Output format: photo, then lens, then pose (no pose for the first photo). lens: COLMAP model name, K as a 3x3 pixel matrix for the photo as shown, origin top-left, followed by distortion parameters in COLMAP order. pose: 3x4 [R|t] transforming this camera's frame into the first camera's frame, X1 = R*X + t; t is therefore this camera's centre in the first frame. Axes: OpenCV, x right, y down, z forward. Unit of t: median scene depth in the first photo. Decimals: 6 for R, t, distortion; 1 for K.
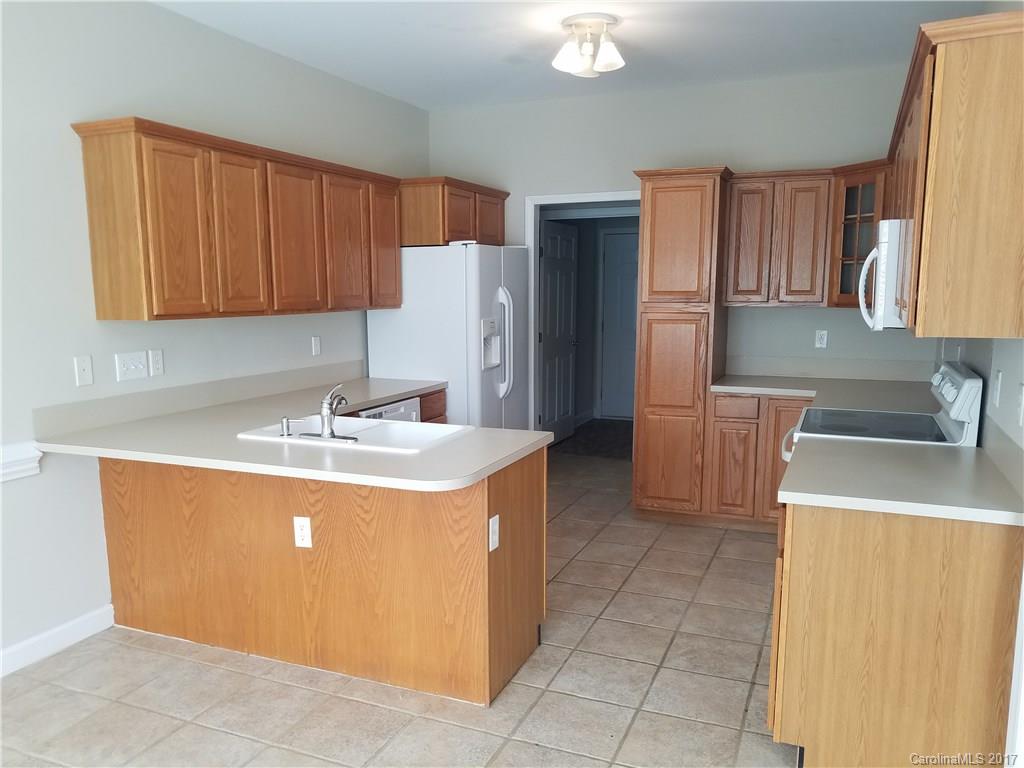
lens RADIAL K [[798.9, 0, 508.2], [0, 798.9, 388.9], [0, 0, 1]] dist [-0.000796, 0.004720]
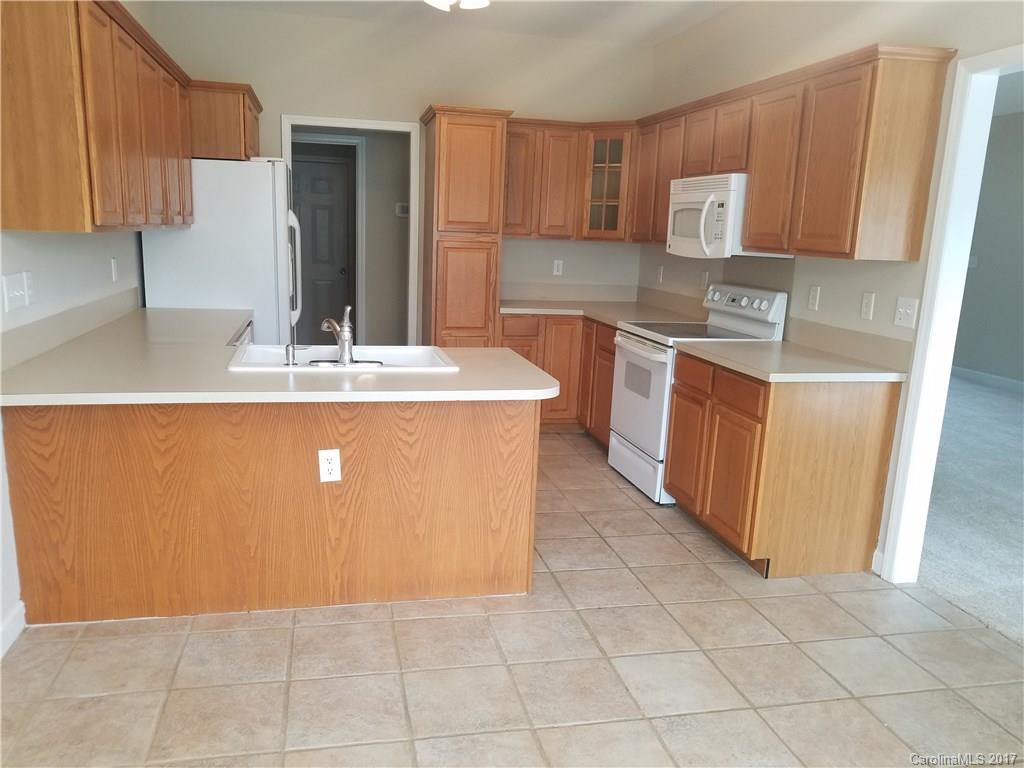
lens RADIAL K [[798.9, 0, 503.1], [0, 798.9, 381.8], [0, 0, 1]] dist [-0.000796, 0.004720]
pose [[0.814222, -0.074476, 0.575757, -0.624260], [0.033135, 0.996082, 0.081987, 0.011156], [-0.579607, -0.047678, 0.813500, 0.123478]]
